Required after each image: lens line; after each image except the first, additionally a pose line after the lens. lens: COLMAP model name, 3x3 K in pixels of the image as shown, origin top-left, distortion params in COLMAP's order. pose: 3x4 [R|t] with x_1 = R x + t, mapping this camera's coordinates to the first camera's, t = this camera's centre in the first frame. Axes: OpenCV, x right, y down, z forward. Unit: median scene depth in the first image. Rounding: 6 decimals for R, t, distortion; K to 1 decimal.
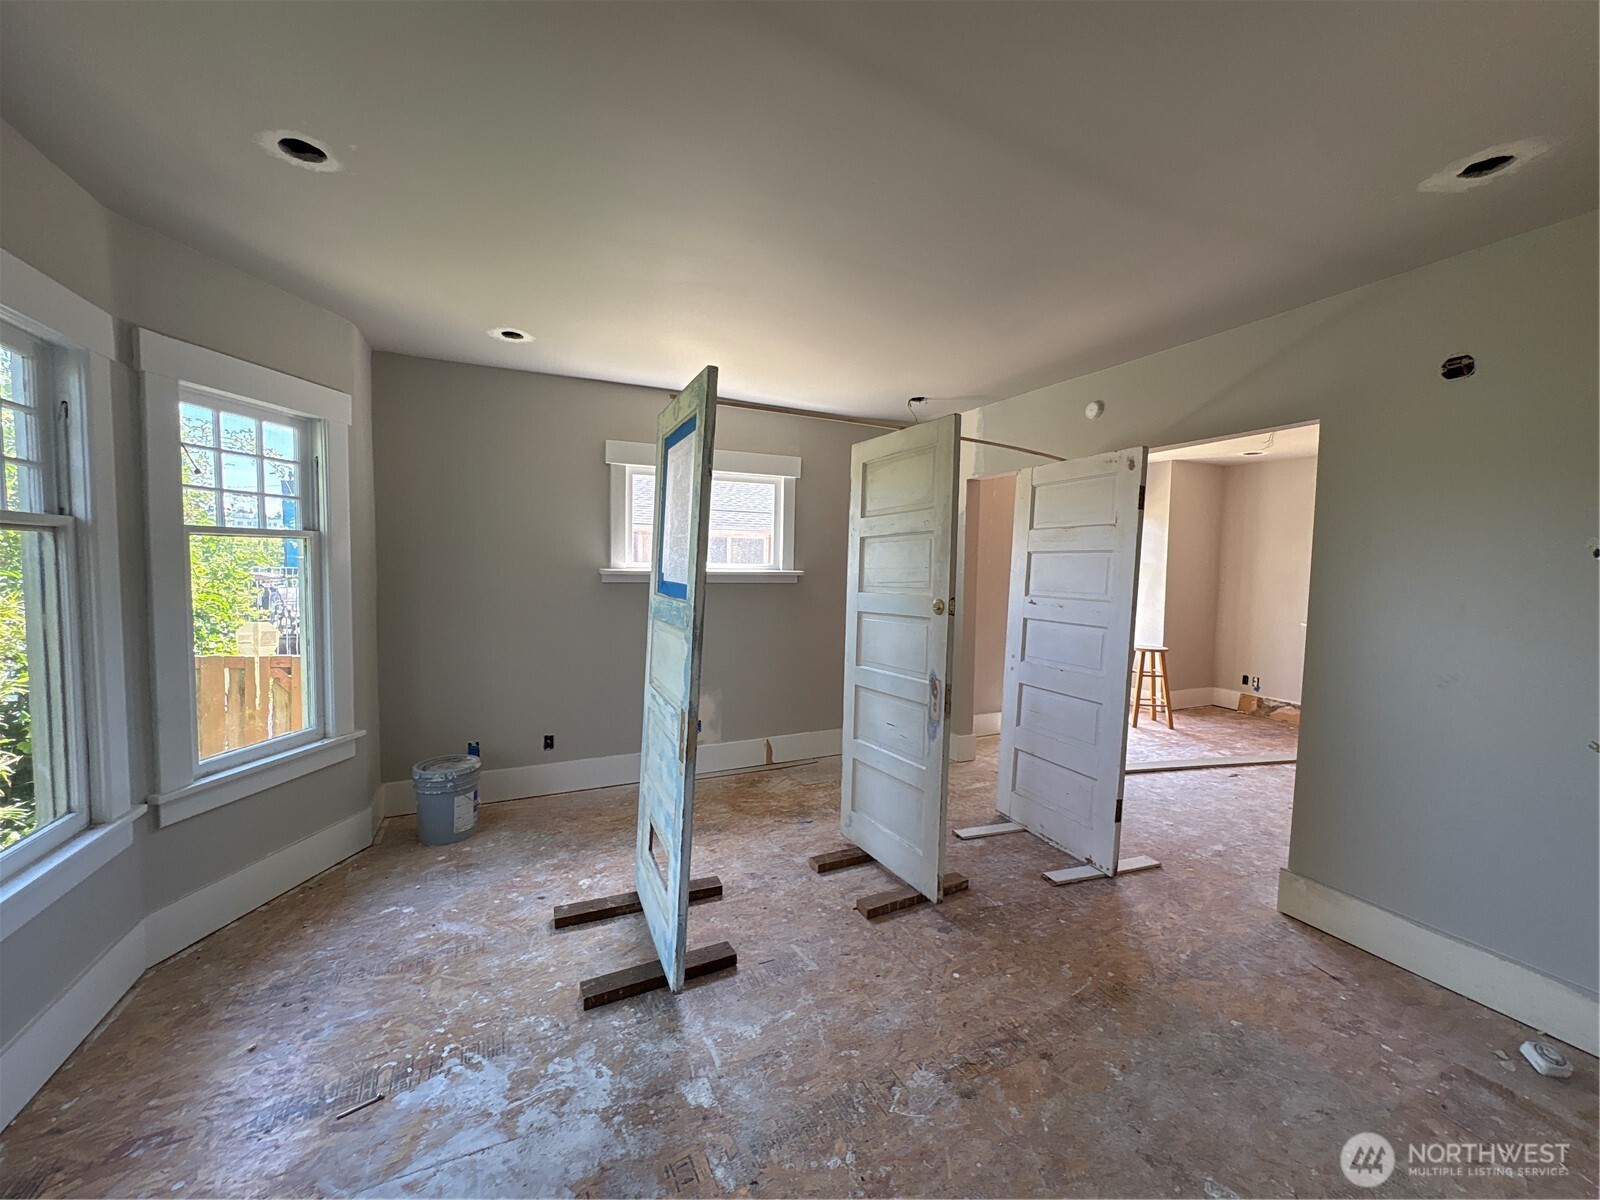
lens RADIAL K [[636.9, 0, 797.1], [0, 636.9, 606.3], [0, 0, 1]] dist [0.001967, 0.000678]
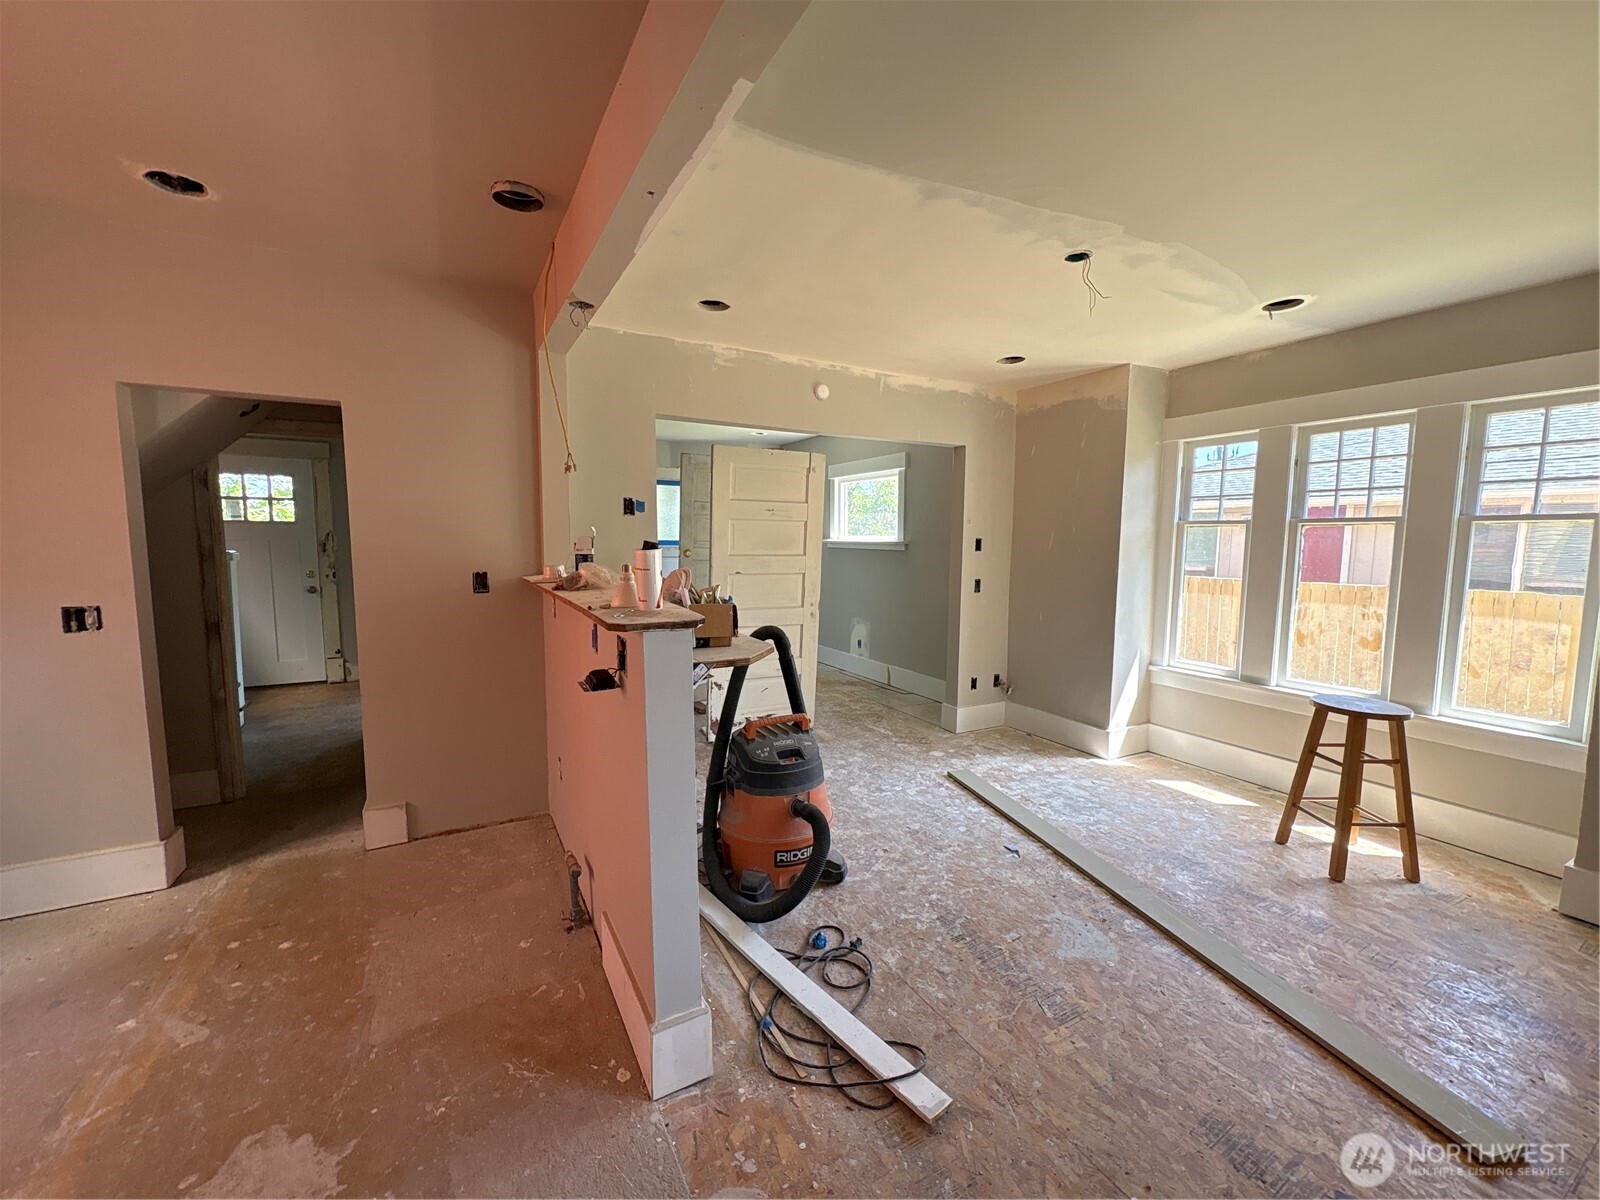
lens RADIAL K [[636.9, 0, 795.0], [0, 636.9, 598.0], [0, 0, 1]] dist [0.001967, 0.000678]
pose [[0.058320, 0.080226, -0.995069, 1.451306], [-0.082592, 0.993736, 0.075278, -0.021522], [0.994875, 0.077795, 0.064581, 0.806575]]
